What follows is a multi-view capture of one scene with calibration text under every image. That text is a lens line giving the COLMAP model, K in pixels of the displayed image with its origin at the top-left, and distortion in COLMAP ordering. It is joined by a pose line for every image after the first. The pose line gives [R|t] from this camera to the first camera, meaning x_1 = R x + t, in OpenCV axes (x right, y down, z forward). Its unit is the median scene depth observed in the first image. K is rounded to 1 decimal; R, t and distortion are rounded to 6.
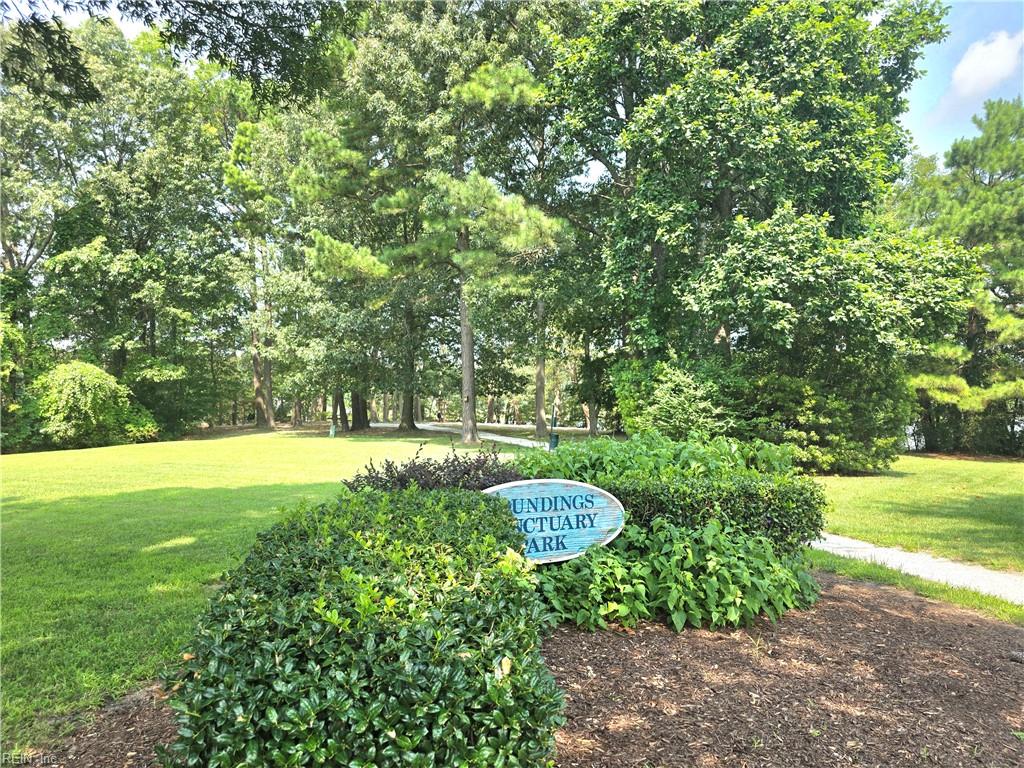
lens RADIAL K [[663.2, 0, 505.6], [0, 663.2, 388.7], [0, 0, 1]] dist [0.007923, -0.032001]
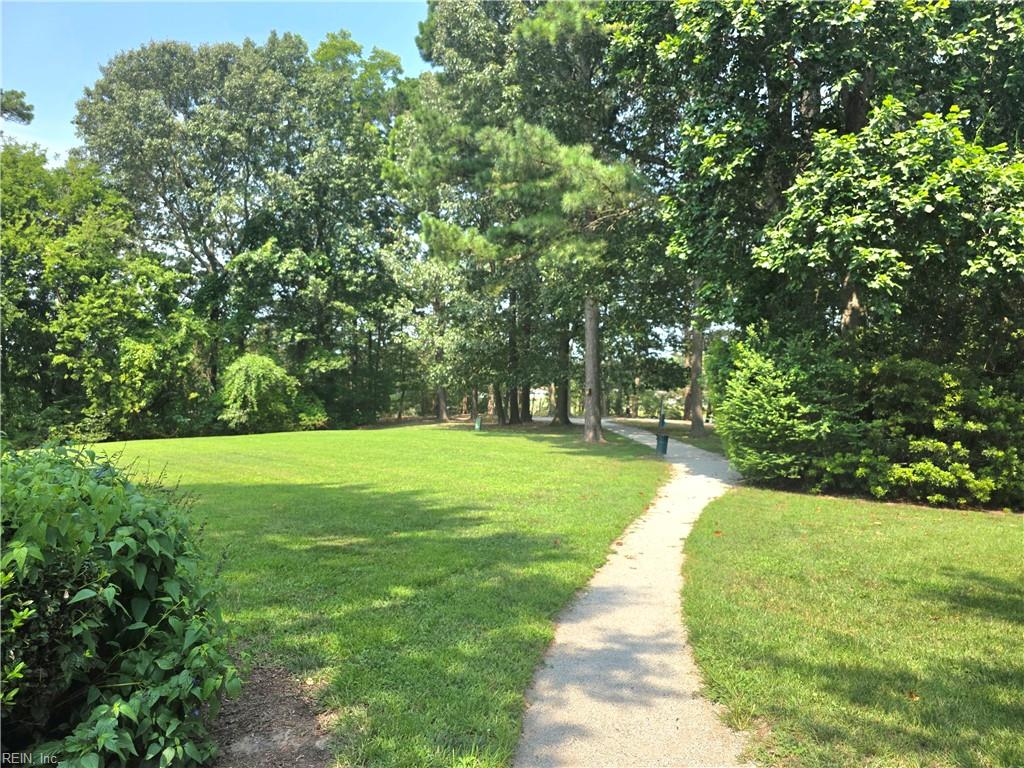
lens RADIAL K [[693.1, 0, 458.7], [0, 693.1, 380.9], [0, 0, 1]] dist [0.003892, -0.023662]
pose [[0.945195, 0.005559, -0.326460, 0.202084], [-0.006026, 0.999982, -0.000421, 0.005462], [0.326452, 0.002366, 0.945211, 0.169813]]
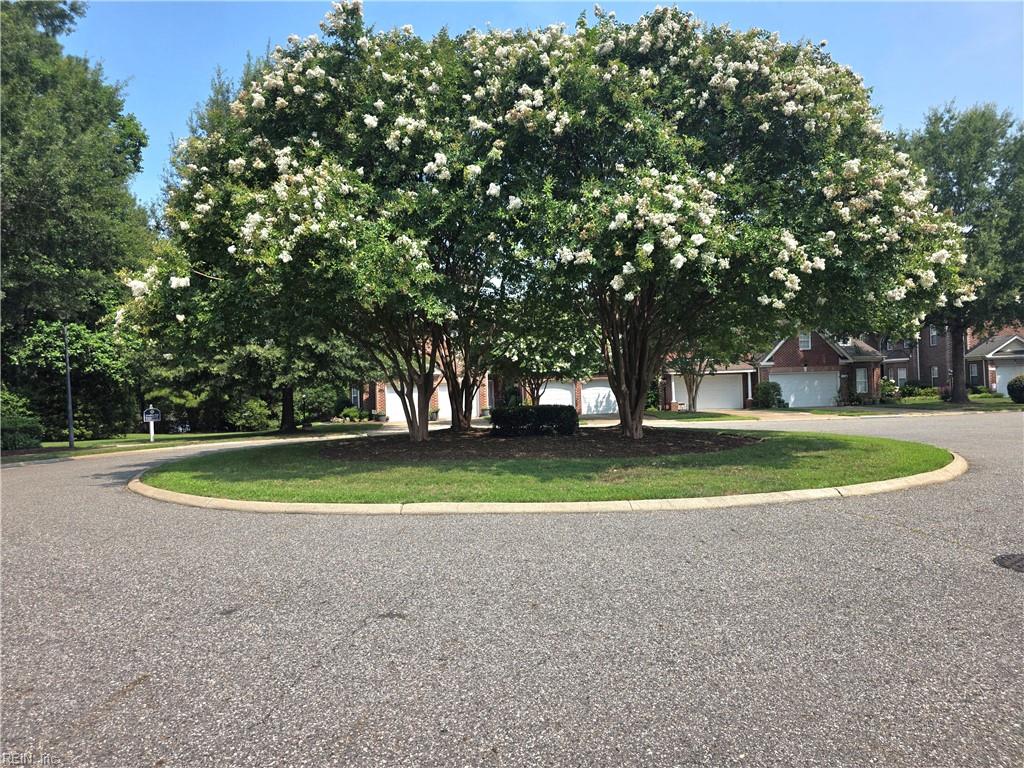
lens RADIAL K [[663.2, 0, 505.6], [0, 663.2, 388.7], [0, 0, 1]] dist [0.007923, -0.032001]
pose [[0.596680, -0.013051, 0.802373, -0.405076], [0.014876, 0.999876, 0.005201, -0.026487], [-0.802342, 0.008833, 0.596800, -1.287840]]
